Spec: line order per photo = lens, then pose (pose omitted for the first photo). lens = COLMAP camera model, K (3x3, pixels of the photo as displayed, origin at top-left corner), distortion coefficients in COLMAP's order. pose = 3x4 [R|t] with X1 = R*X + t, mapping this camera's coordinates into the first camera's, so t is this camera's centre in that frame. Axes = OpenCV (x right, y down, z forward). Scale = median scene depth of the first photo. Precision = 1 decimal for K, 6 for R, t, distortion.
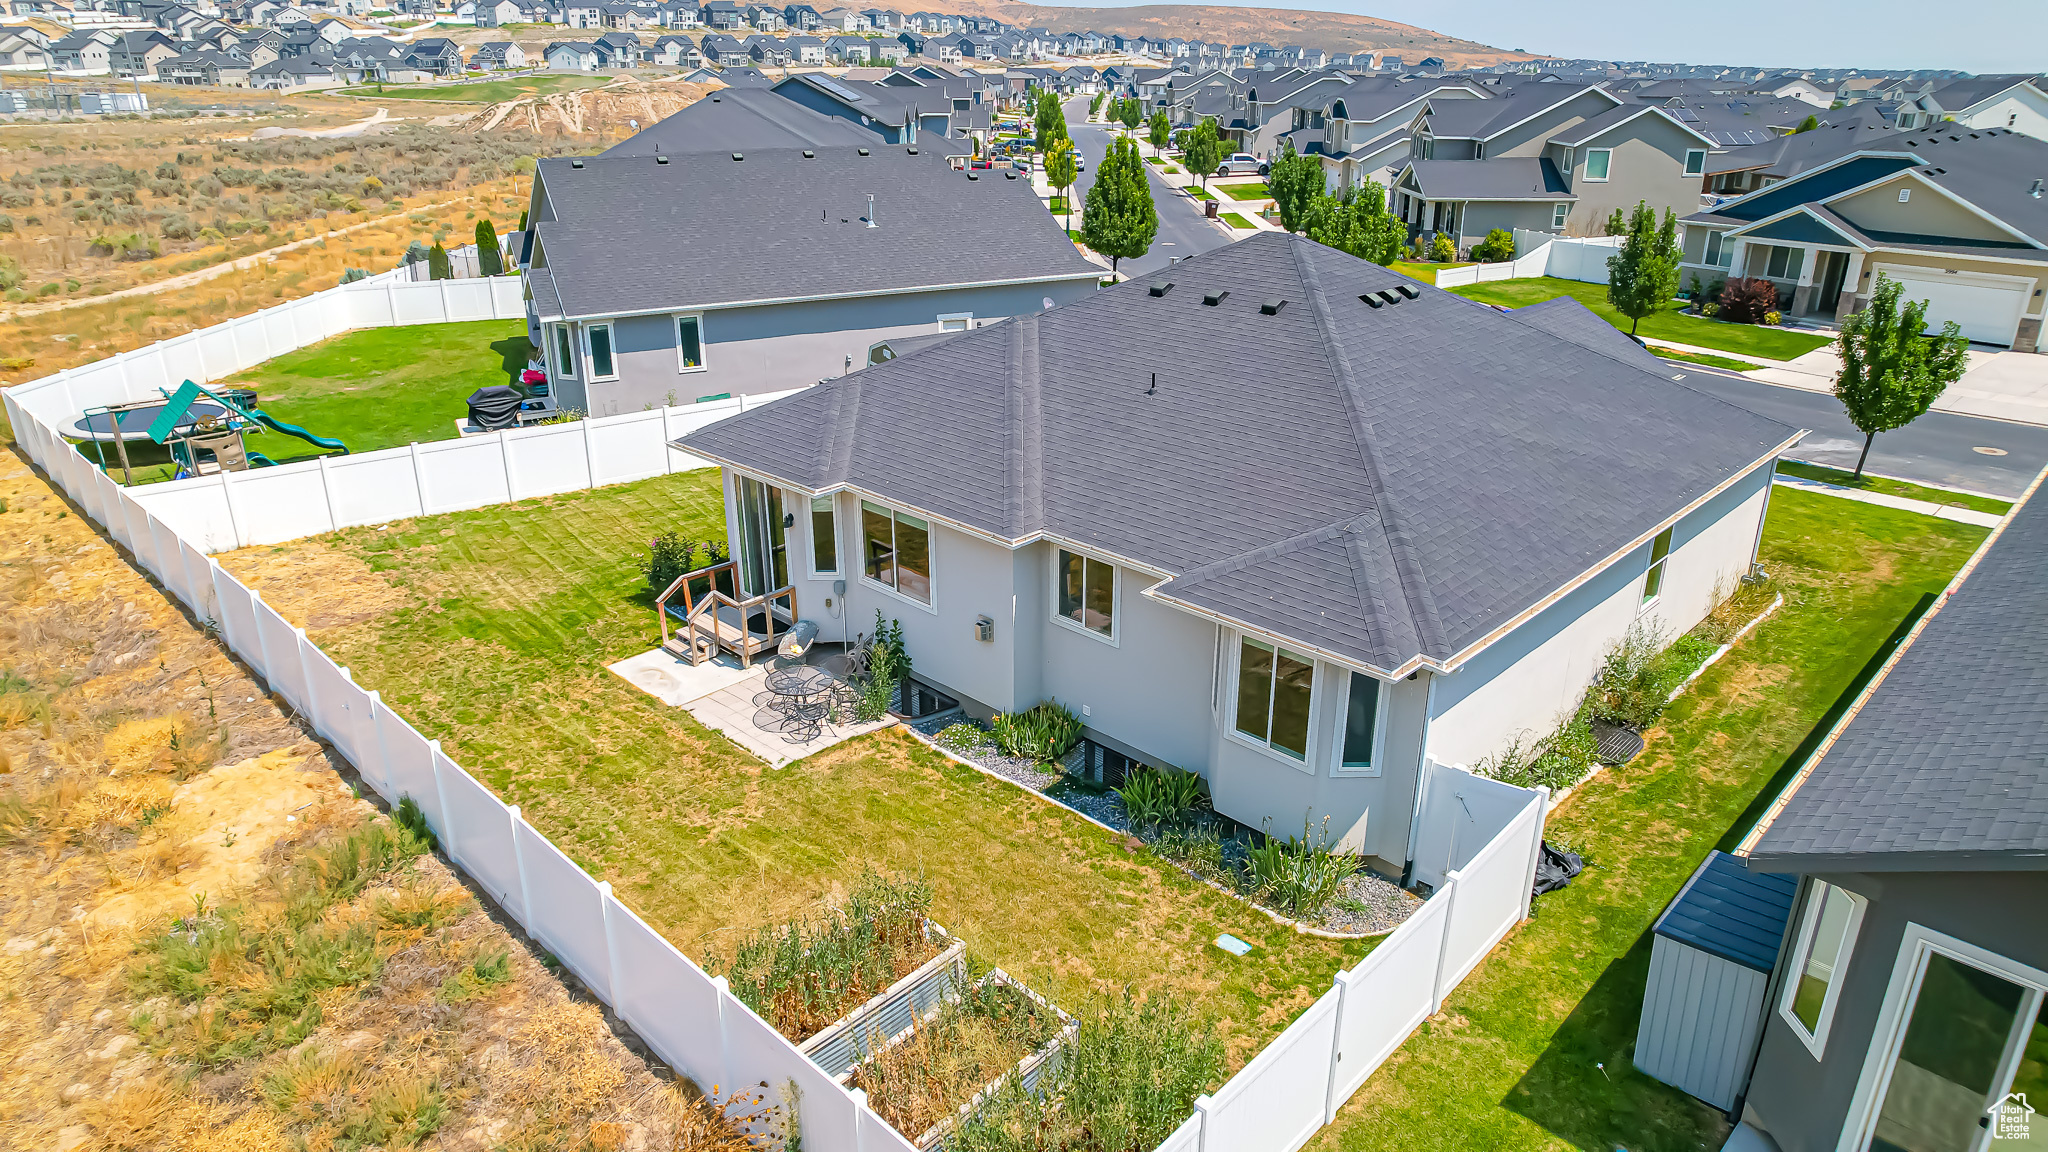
lens RADIAL K [[1310.9, 0, 1027.3], [0, 1310.9, 569.0], [0, 0, 1]] dist [-0.067610, 0.058860]
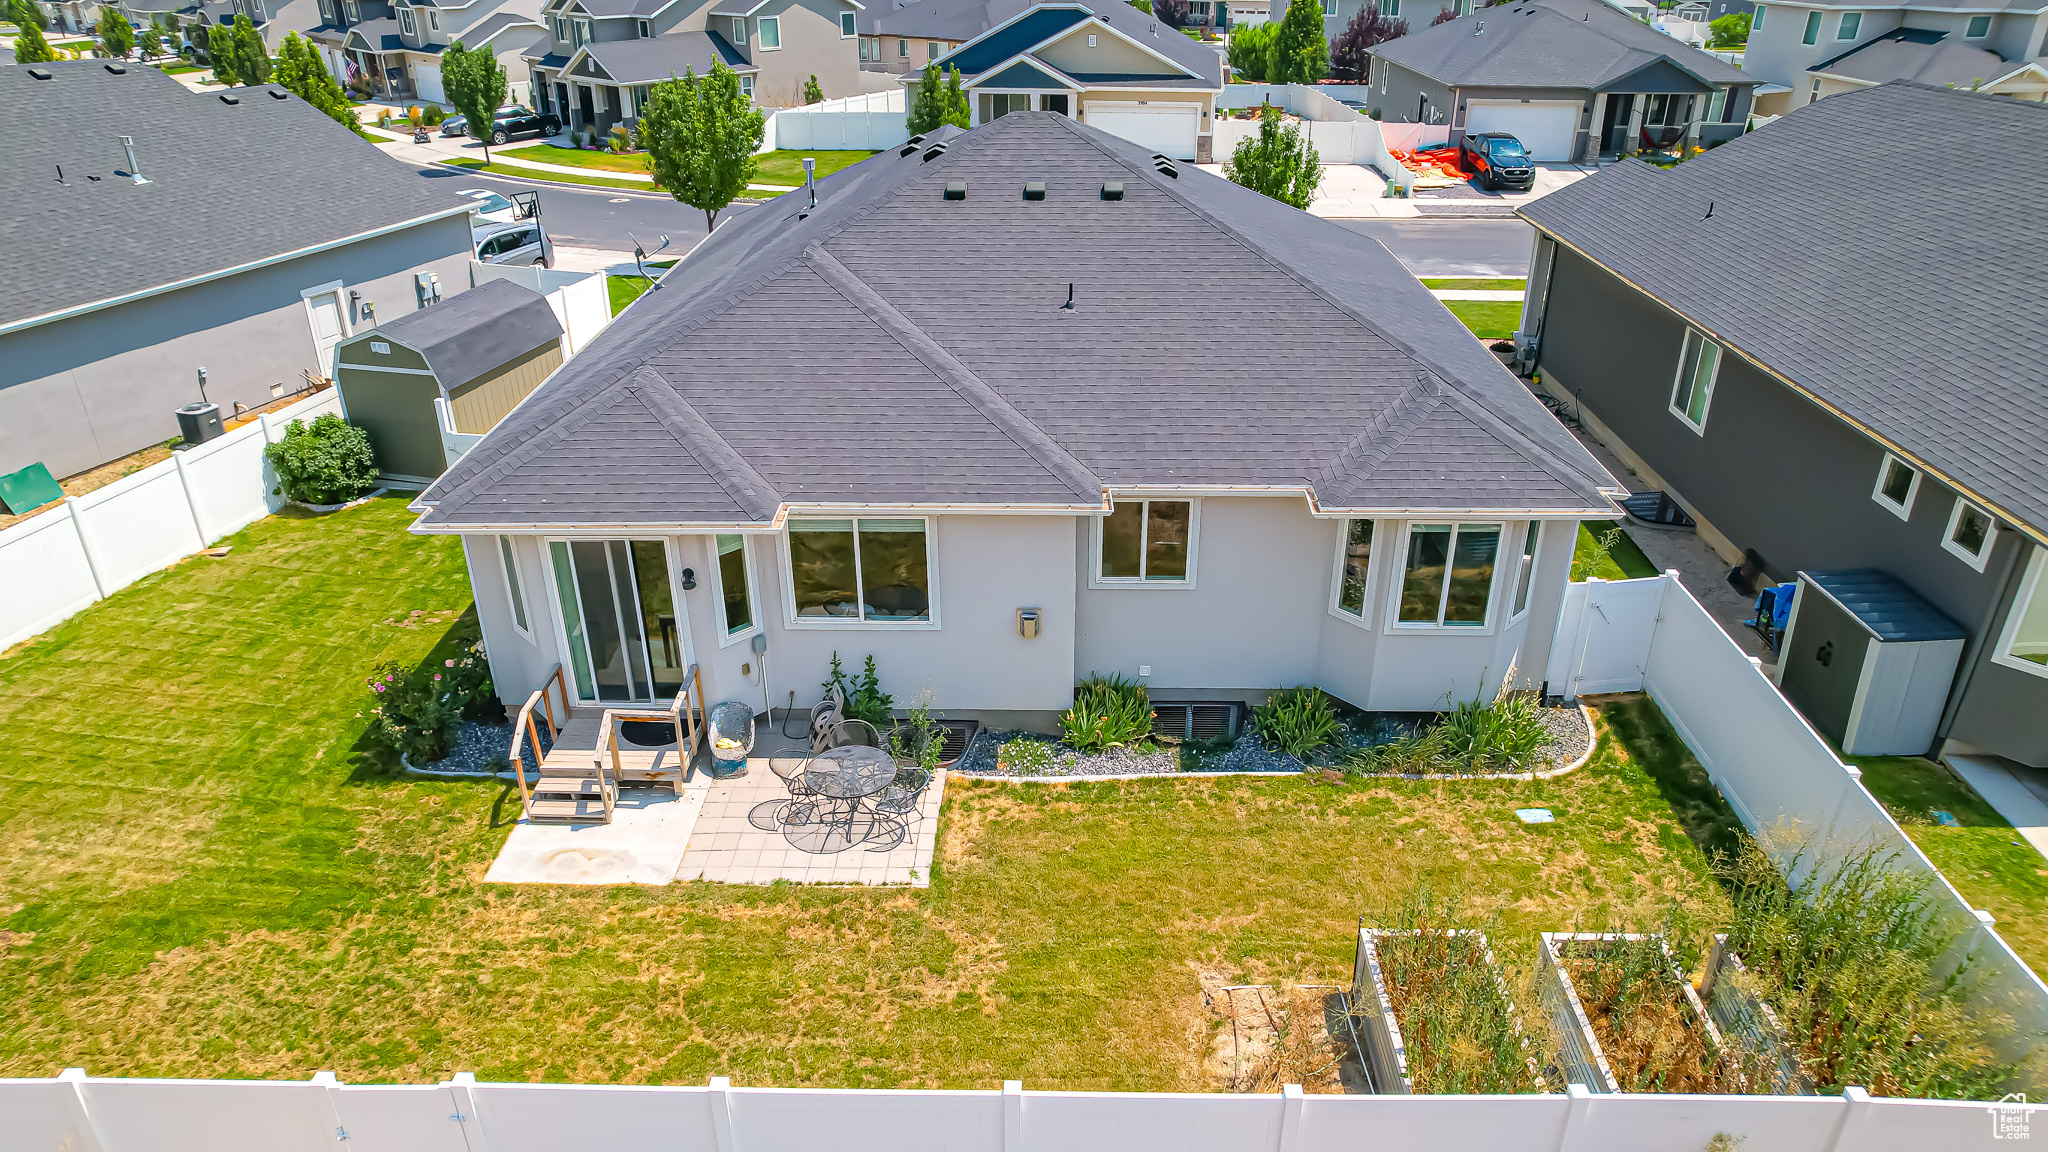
lens RADIAL K [[1312.0, 0, 1026.3], [0, 1312.0, 572.5], [0, 0, 1]] dist [-0.080205, 0.074096]
pose [[0.729008, -0.307948, 0.611323, -0.481523], [0.255647, 0.950952, 0.174172, -0.117202], [-0.634974, 0.029310, 0.771977, 0.328613]]
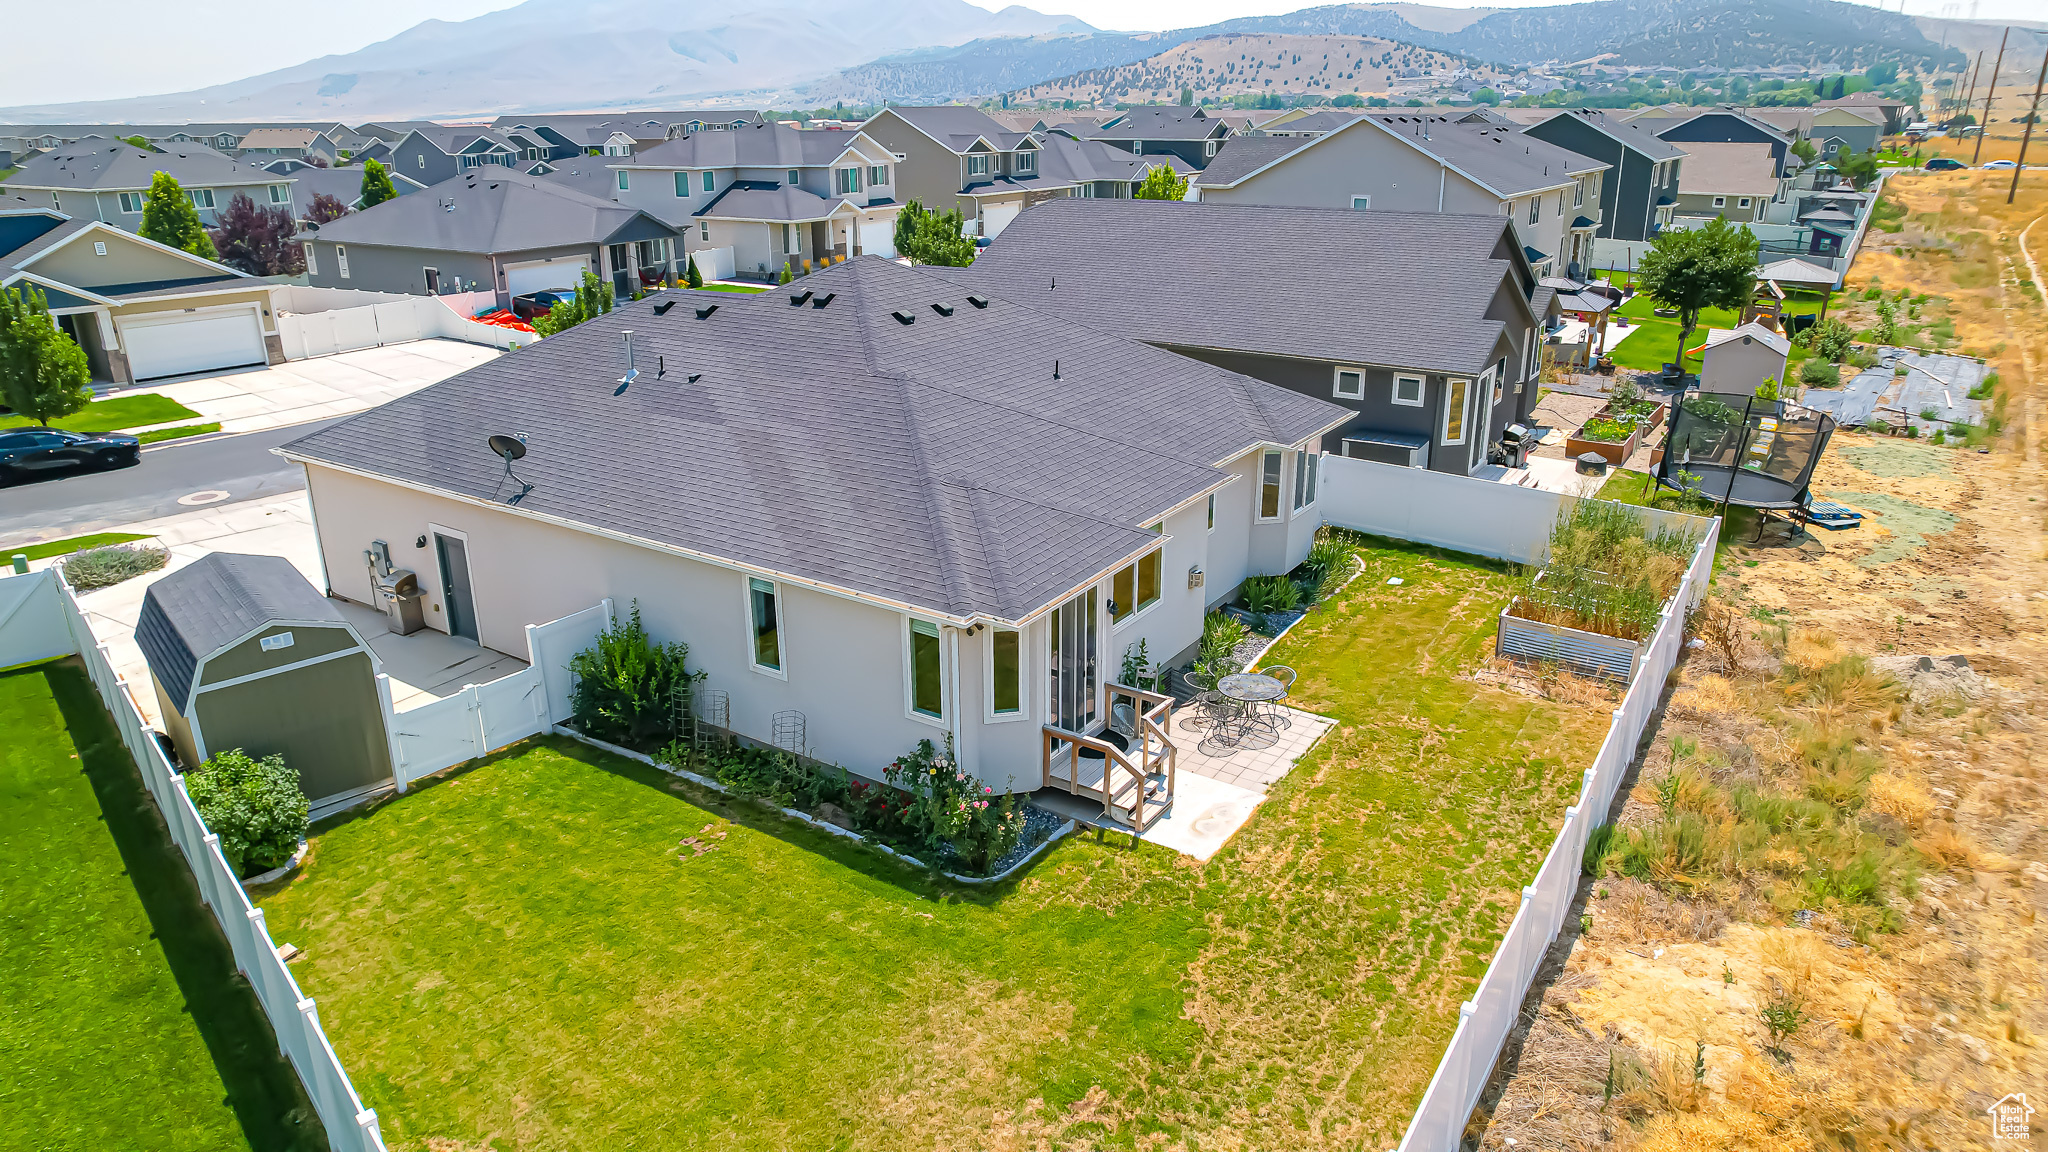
lens RADIAL K [[1314.8, 0, 1027.0], [0, 1314.8, 571.8], [0, 0, 1]] dist [-0.089968, 0.083028]
pose [[-0.192528, -0.329726, 0.924237, -0.987612], [0.367301, 0.849176, 0.379461, -0.416963], [-0.909958, 0.412530, -0.042381, 1.076033]]
